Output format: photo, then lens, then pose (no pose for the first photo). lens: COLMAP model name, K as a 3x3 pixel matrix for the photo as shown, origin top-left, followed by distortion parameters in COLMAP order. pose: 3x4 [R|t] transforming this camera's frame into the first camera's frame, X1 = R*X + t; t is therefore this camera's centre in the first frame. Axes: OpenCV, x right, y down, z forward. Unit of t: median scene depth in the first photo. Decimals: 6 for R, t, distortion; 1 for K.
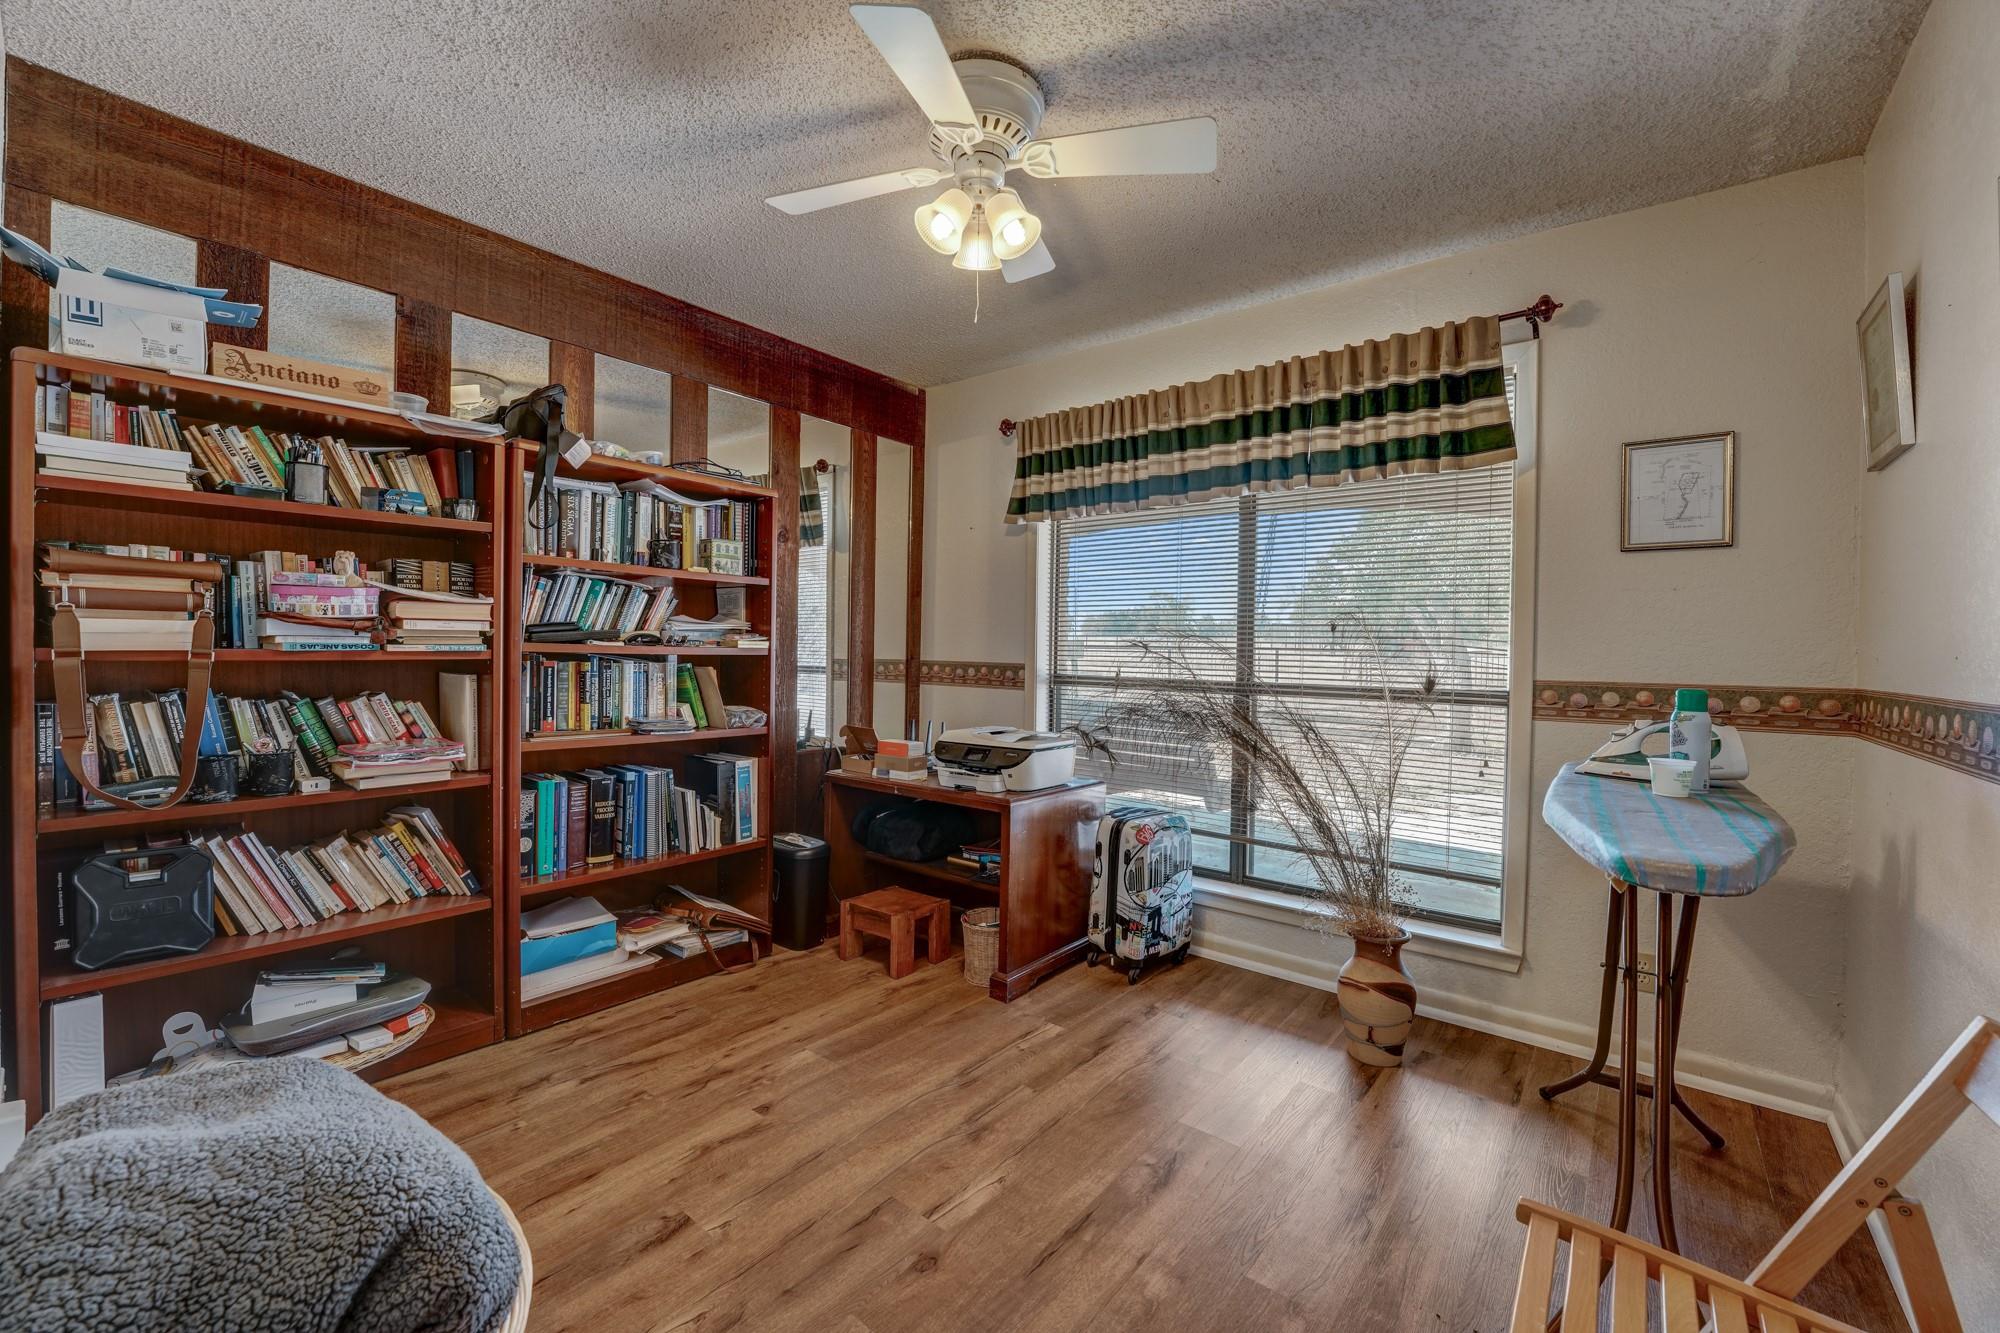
lens RADIAL K [[814.9, 0, 997.6], [0, 814.9, 658.1], [0, 0, 1]] dist [-0.021722, 0.000352]
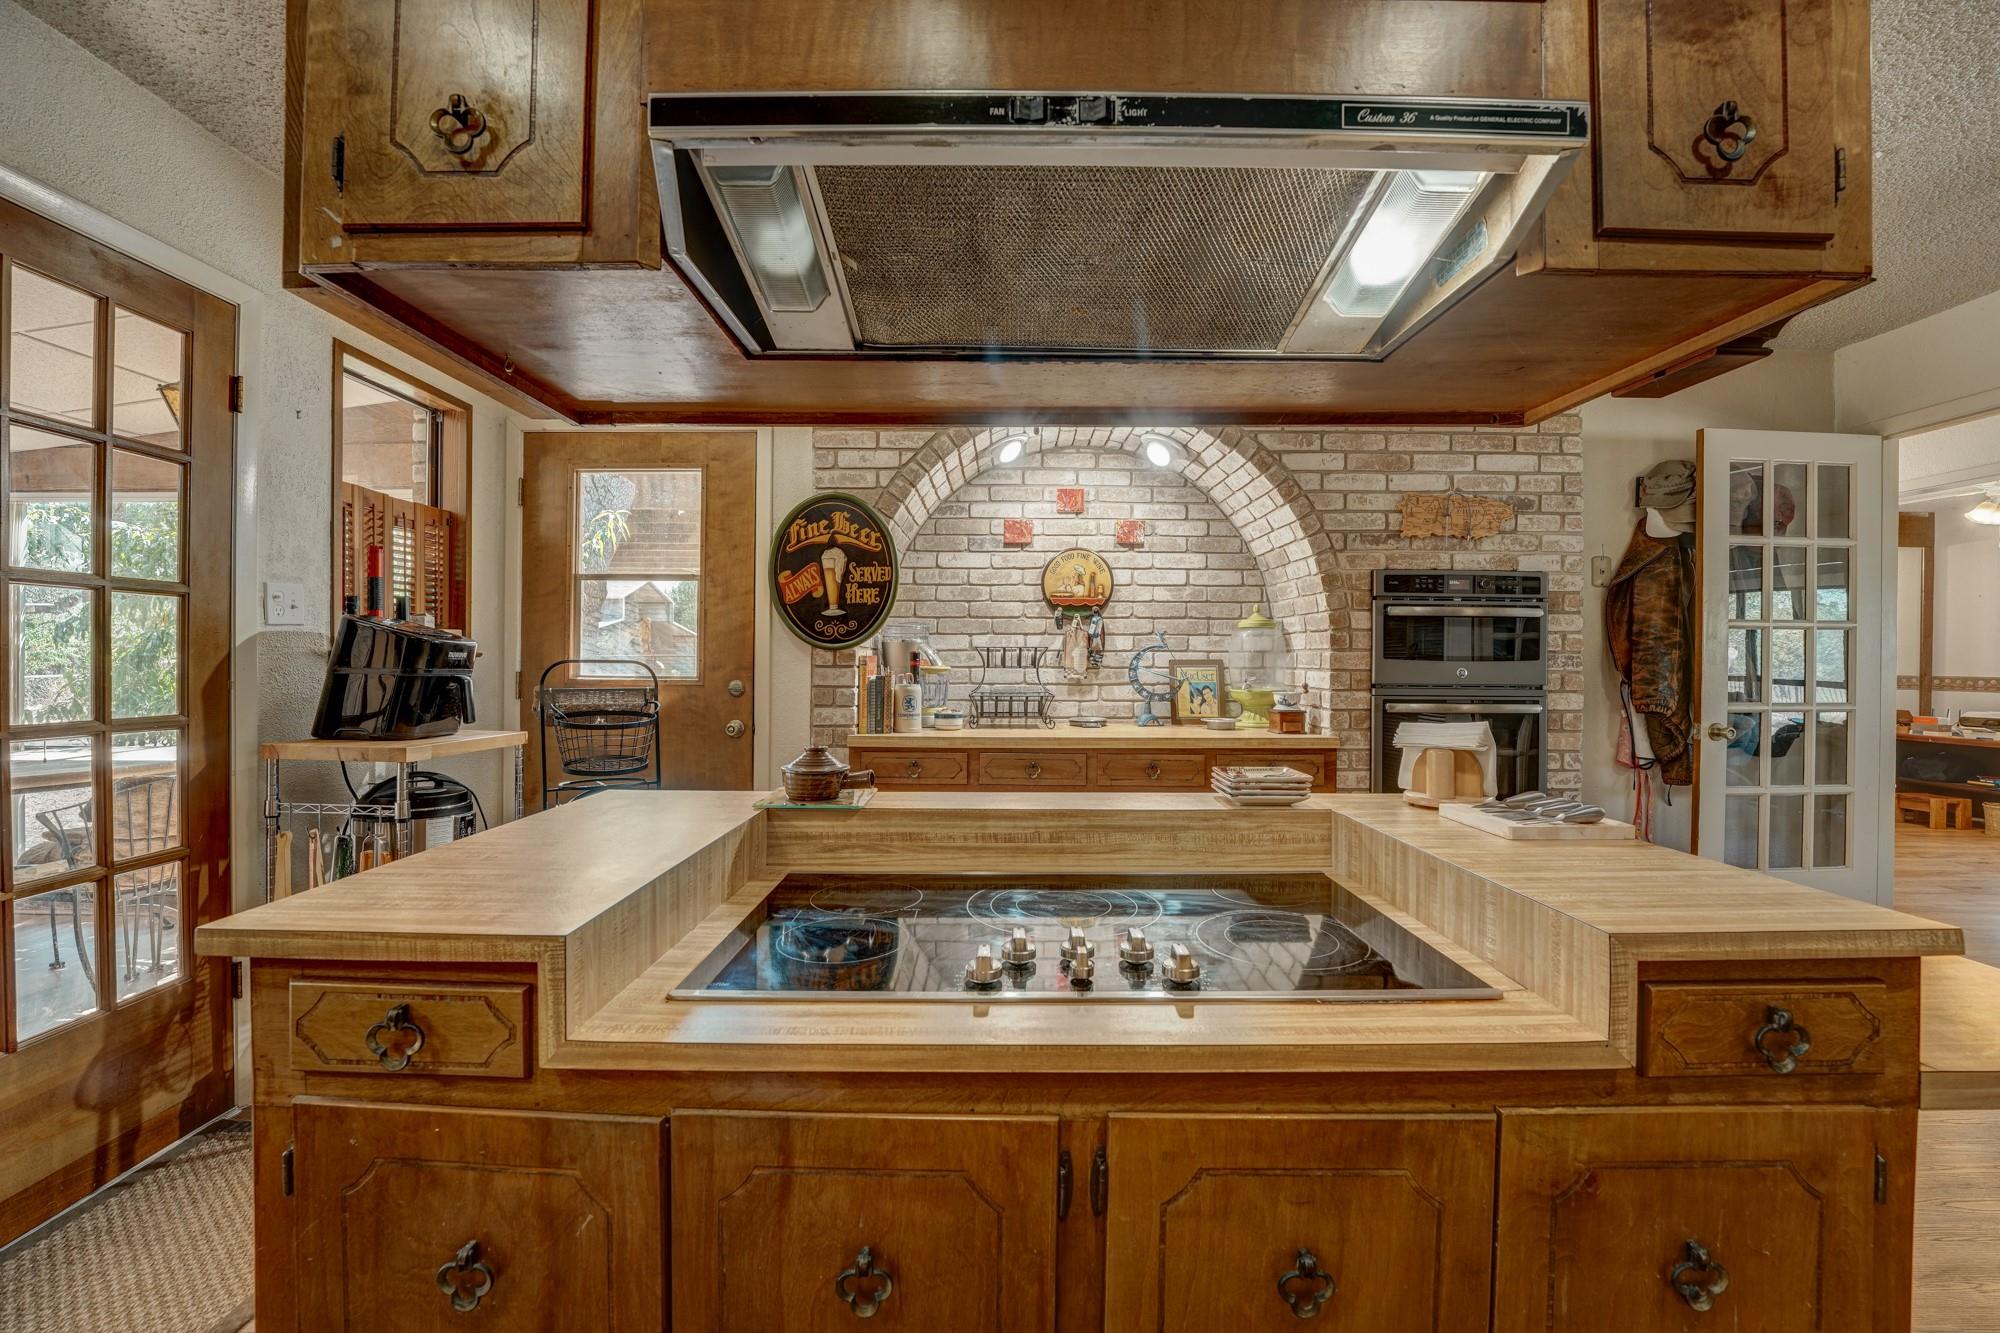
lens RADIAL K [[814.9, 0, 996.4], [0, 814.9, 664.2], [0, 0, 1]] dist [-0.021722, 0.000352]
pose [[0.633099, -0.005487, -0.774052, -0.061347], [-0.006625, 0.999900, -0.012507, 0.012252], [0.774043, 0.013046, 0.632999, -1.657272]]
